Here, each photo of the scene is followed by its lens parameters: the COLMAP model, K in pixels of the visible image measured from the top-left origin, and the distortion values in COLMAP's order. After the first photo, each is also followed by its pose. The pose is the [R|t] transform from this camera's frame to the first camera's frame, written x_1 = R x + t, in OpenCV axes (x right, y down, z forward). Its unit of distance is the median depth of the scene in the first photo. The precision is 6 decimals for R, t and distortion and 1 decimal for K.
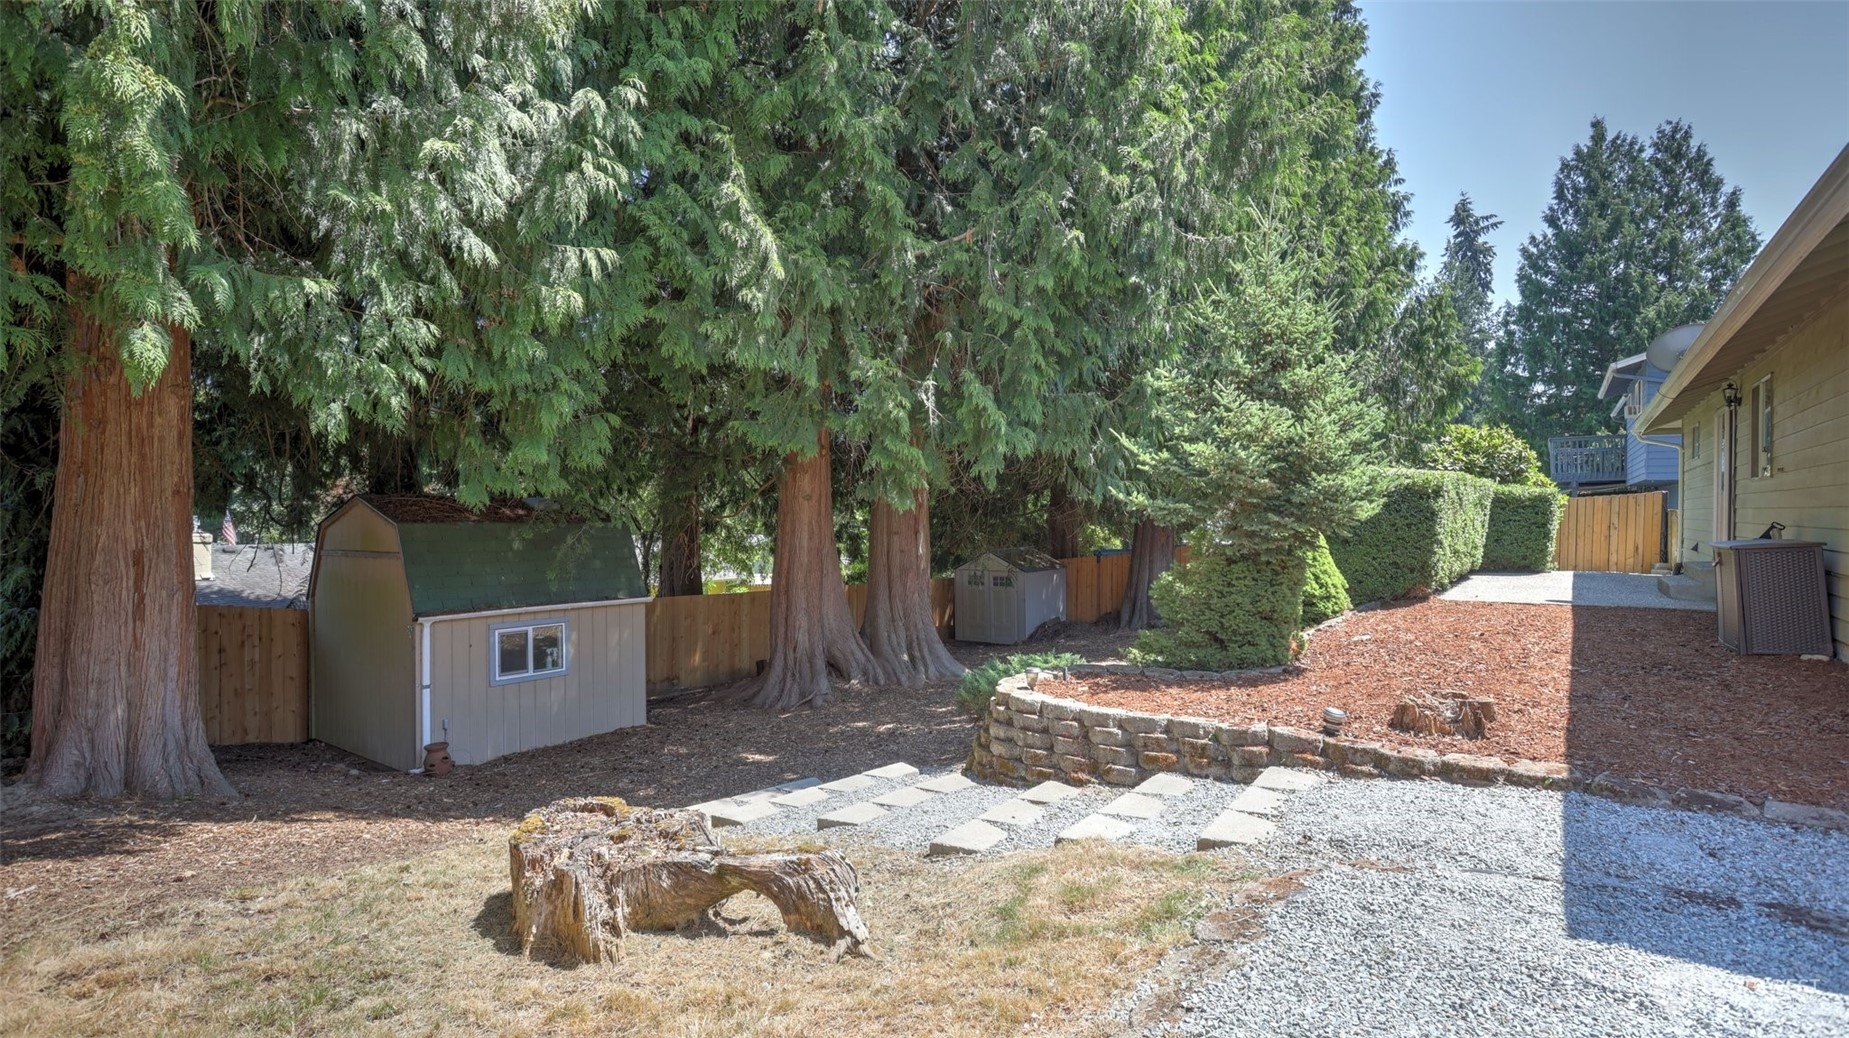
lens RADIAL K [[909.3, 0, 924.5], [0, 909.3, 519.0], [0, 0, 1]] dist [-0.020469, 0.000387]
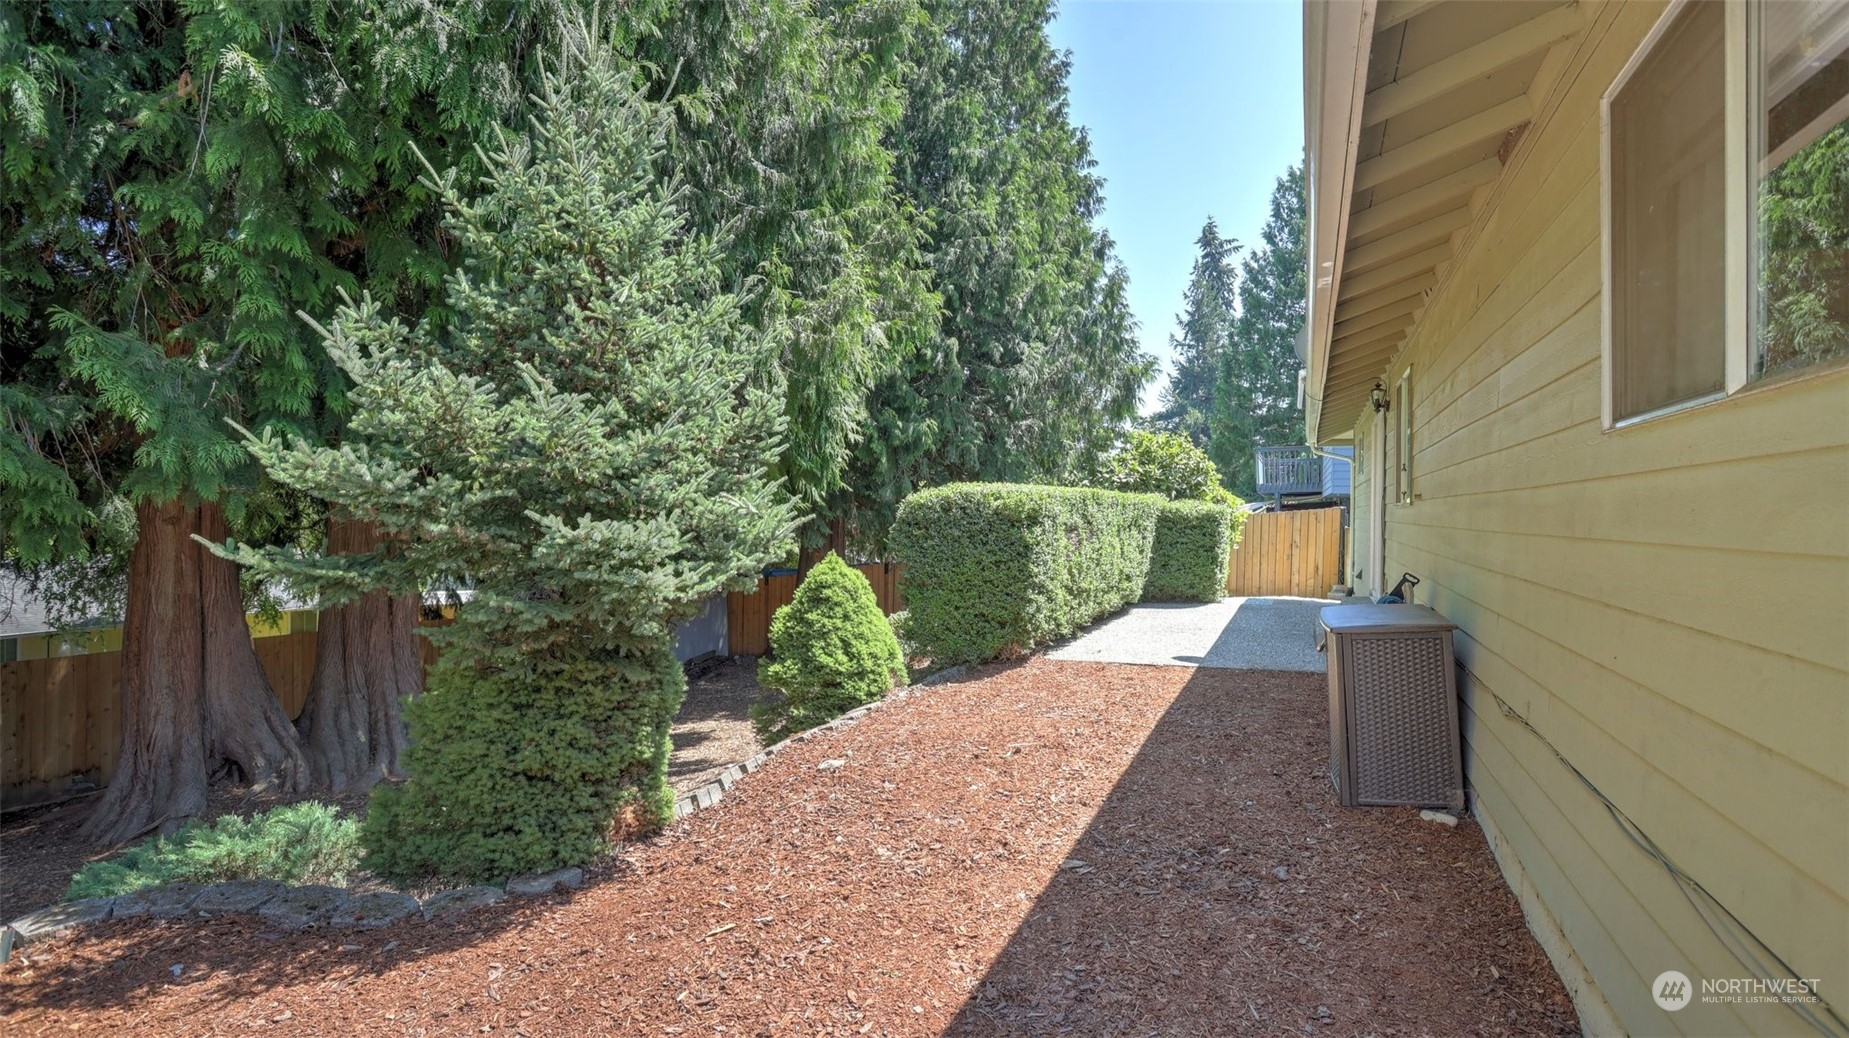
lens RADIAL K [[896.7, 0, 924.5], [0, 896.7, 519.0], [0, 0, 1]] dist [-0.073887, 0.026327]
pose [[0.978197, 0.000057, 0.207679, 0.212383], [-0.000062, 1.000000, 0.000016, -0.018806], [-0.207679, -0.000028, 0.978197, 0.195703]]
